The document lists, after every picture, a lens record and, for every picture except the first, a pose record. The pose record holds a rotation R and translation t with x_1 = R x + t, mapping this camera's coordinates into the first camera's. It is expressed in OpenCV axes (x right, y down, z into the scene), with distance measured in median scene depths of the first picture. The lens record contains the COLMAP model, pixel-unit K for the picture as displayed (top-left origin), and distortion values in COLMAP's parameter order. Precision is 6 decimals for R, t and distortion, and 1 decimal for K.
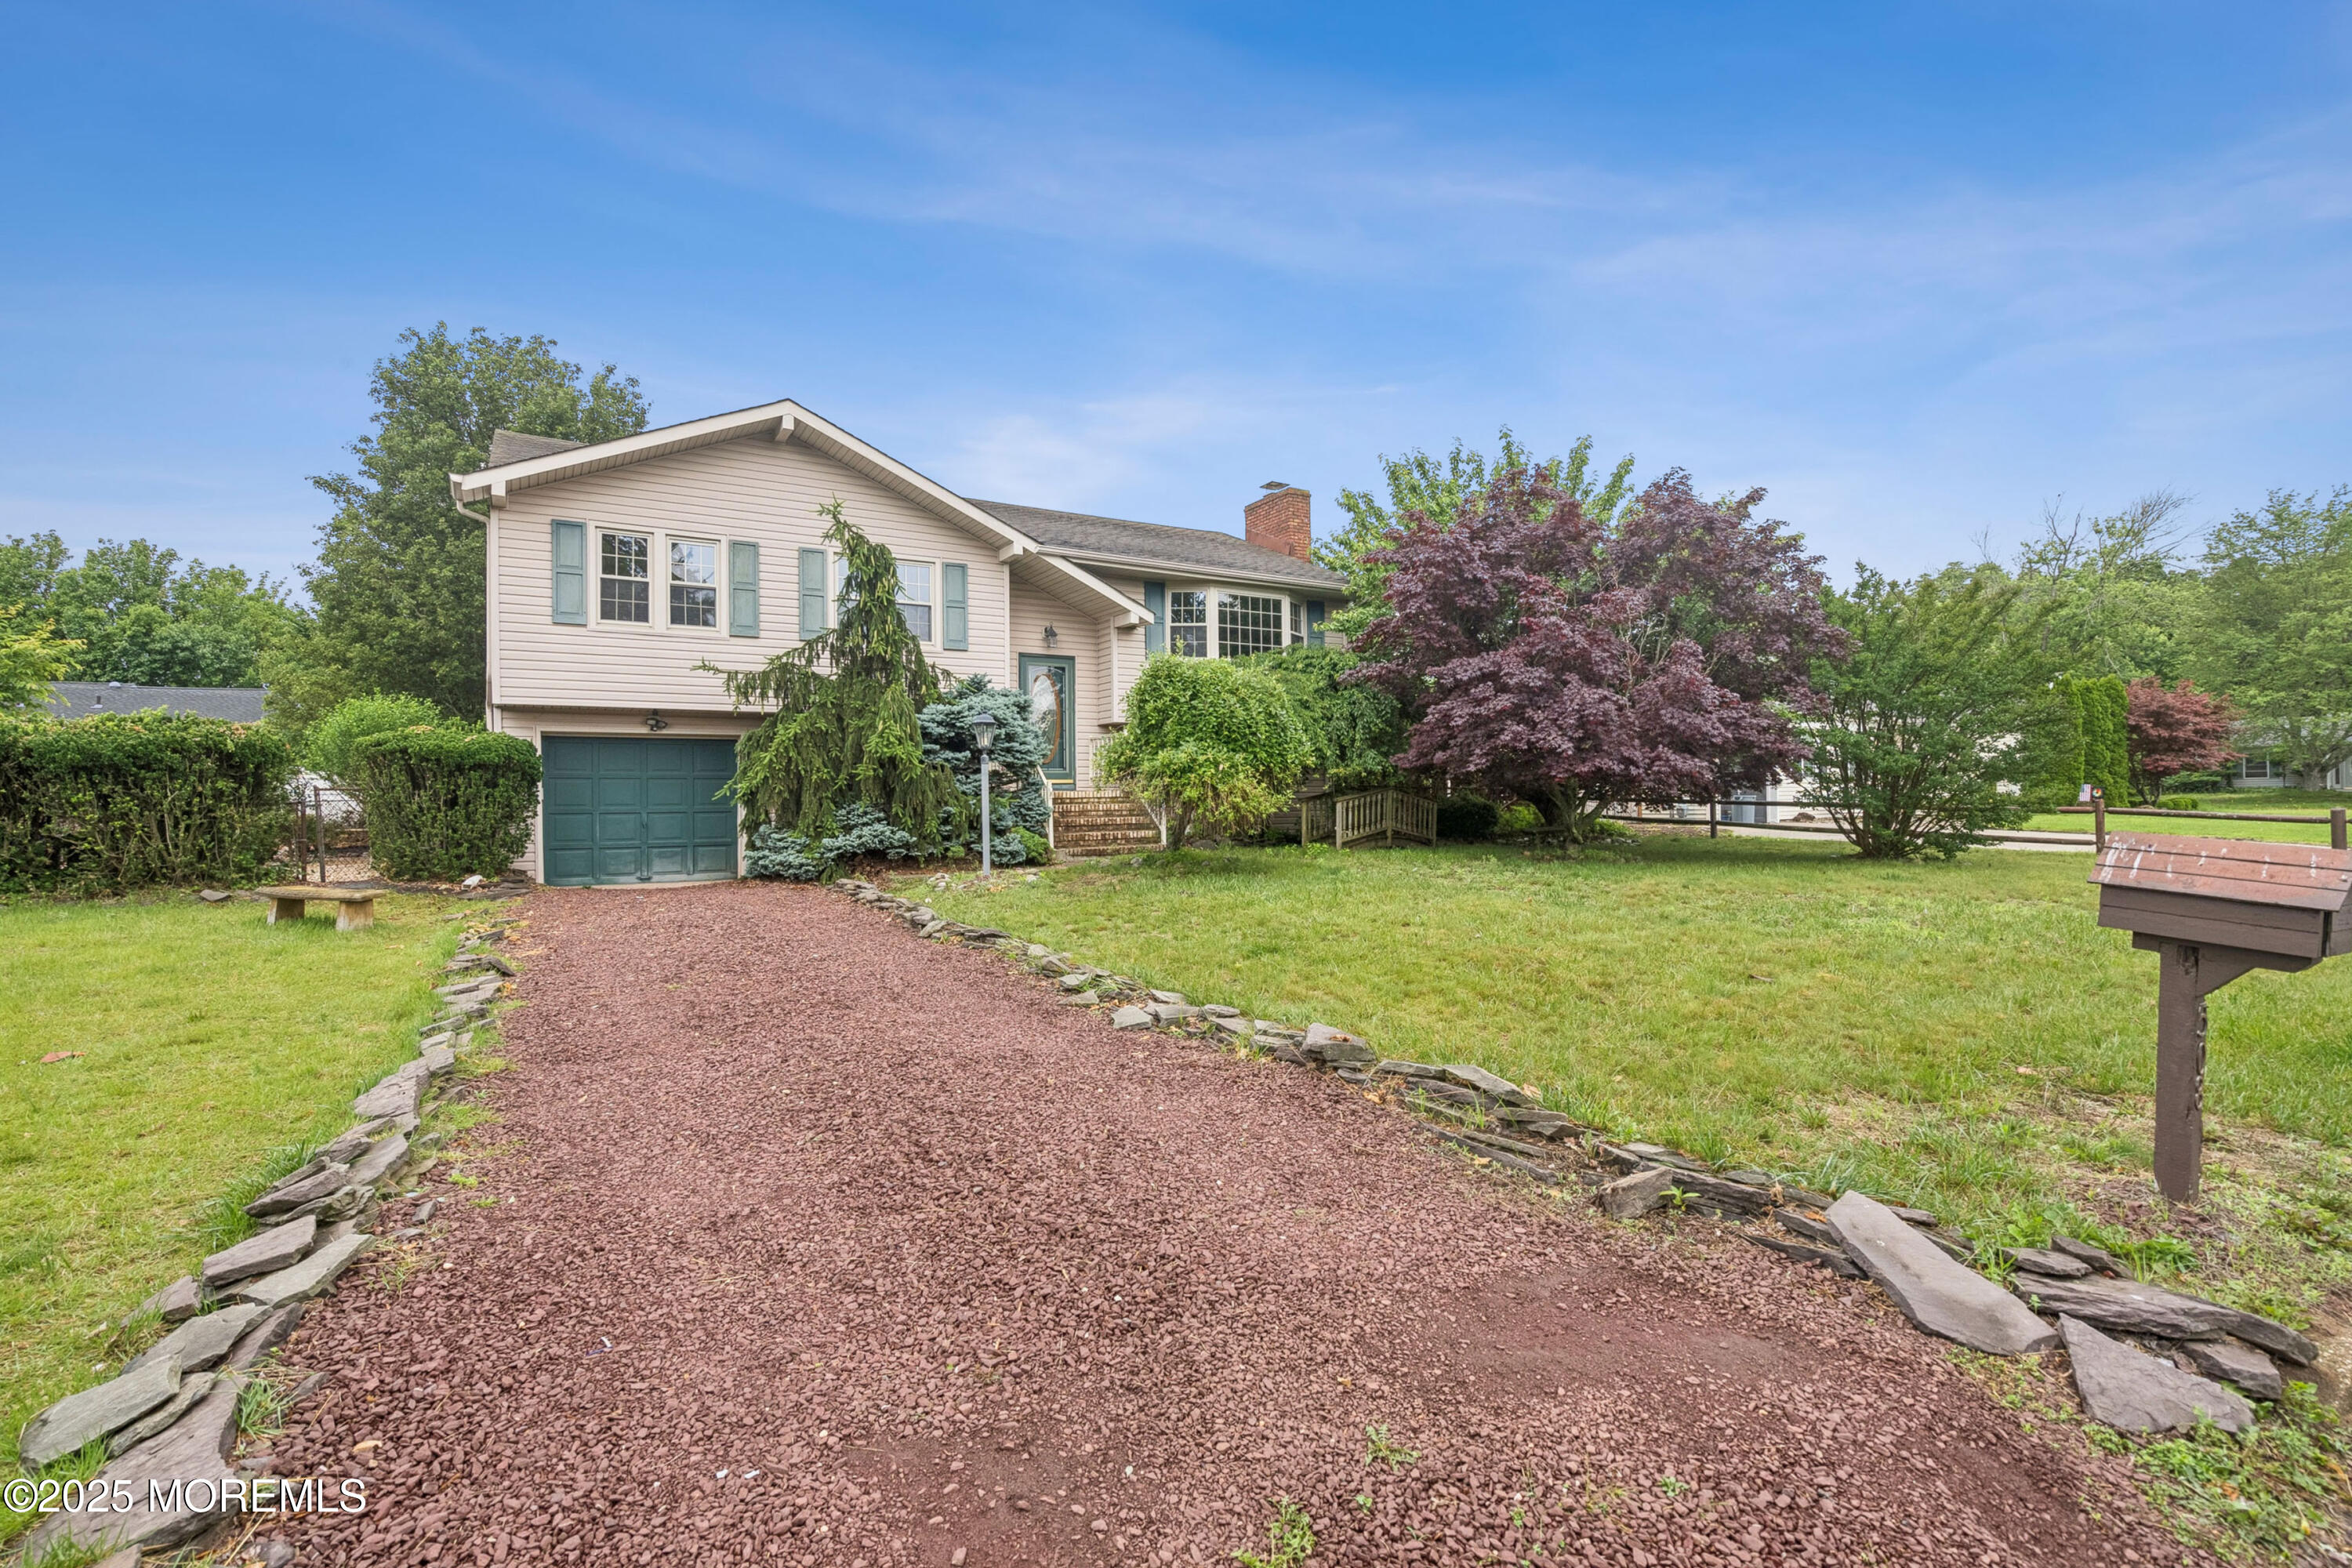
lens RADIAL K [[1110.6, 0, 1176.0], [0, 1110.6, 784.0], [0, 0, 1]] dist [-0.000960, -0.000027]
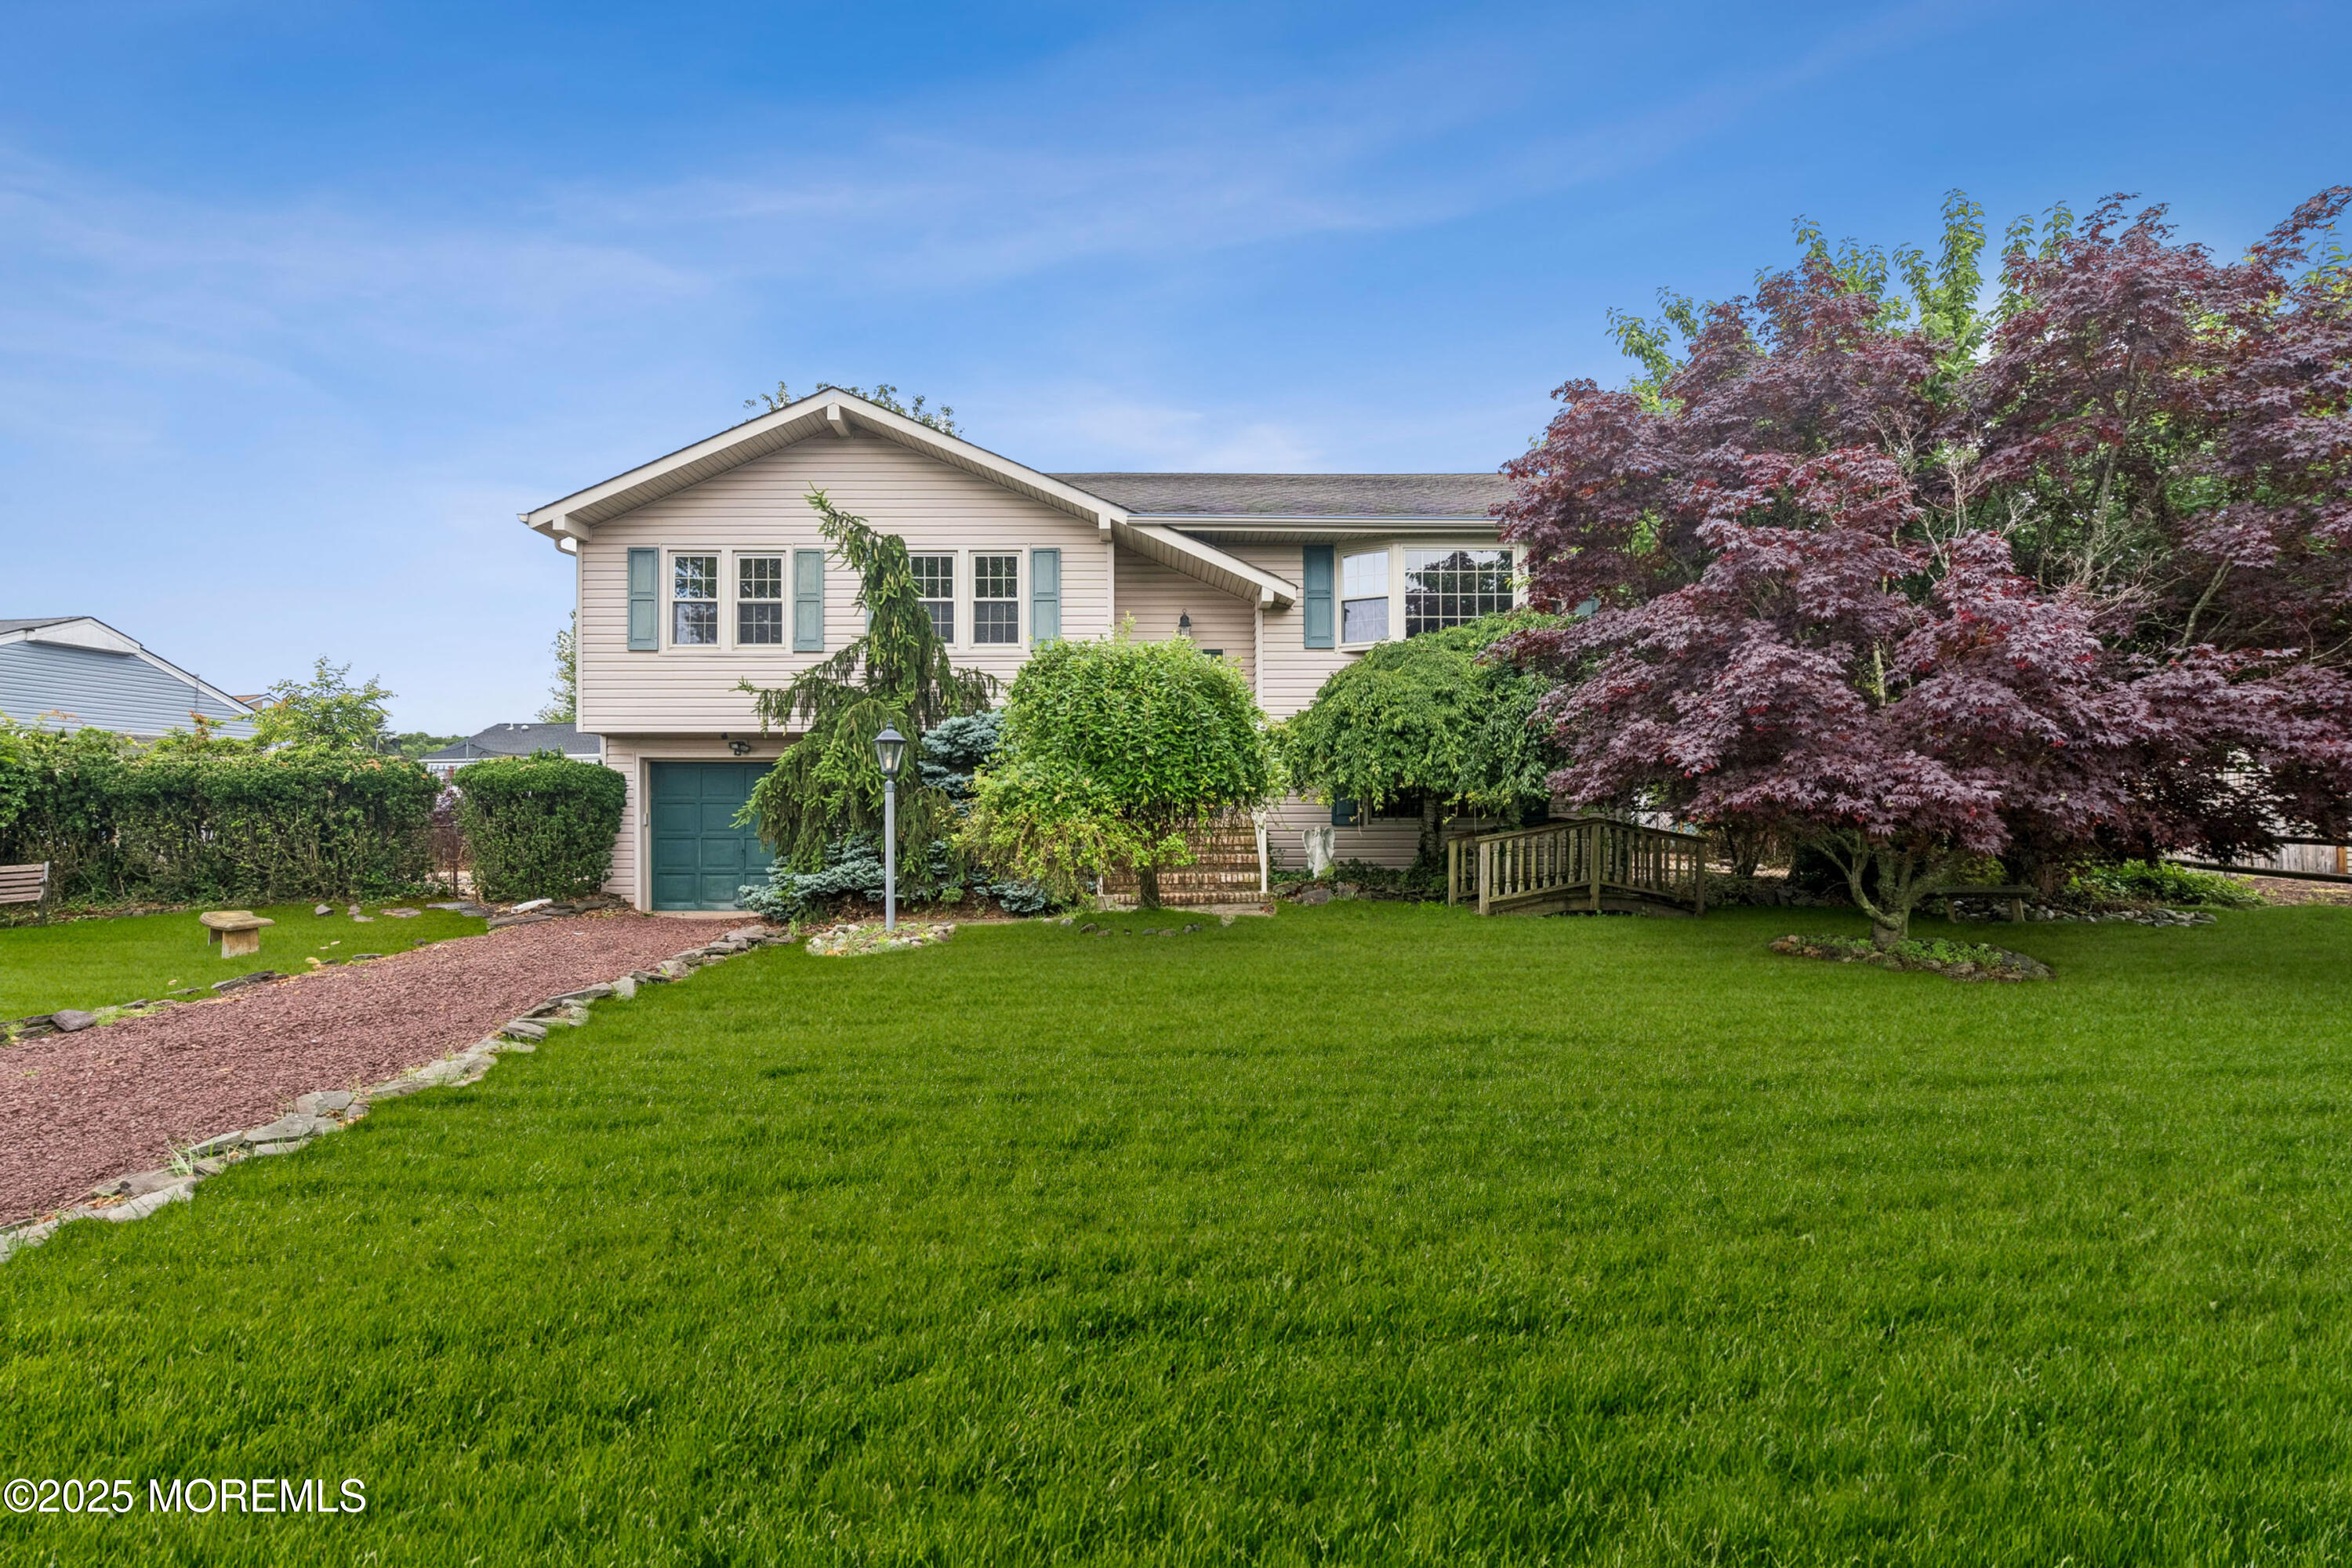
lens RADIAL K [[1133.9, 0, 1176.0], [0, 1133.9, 784.0], [0, 0, 1]] dist [0.012140, 0.000069]
pose [[0.852896, -0.004289, -0.522064, 0.381501], [0.000780, 0.999976, -0.006942, -0.015393], [0.522081, 0.005513, 0.852878, 0.360471]]
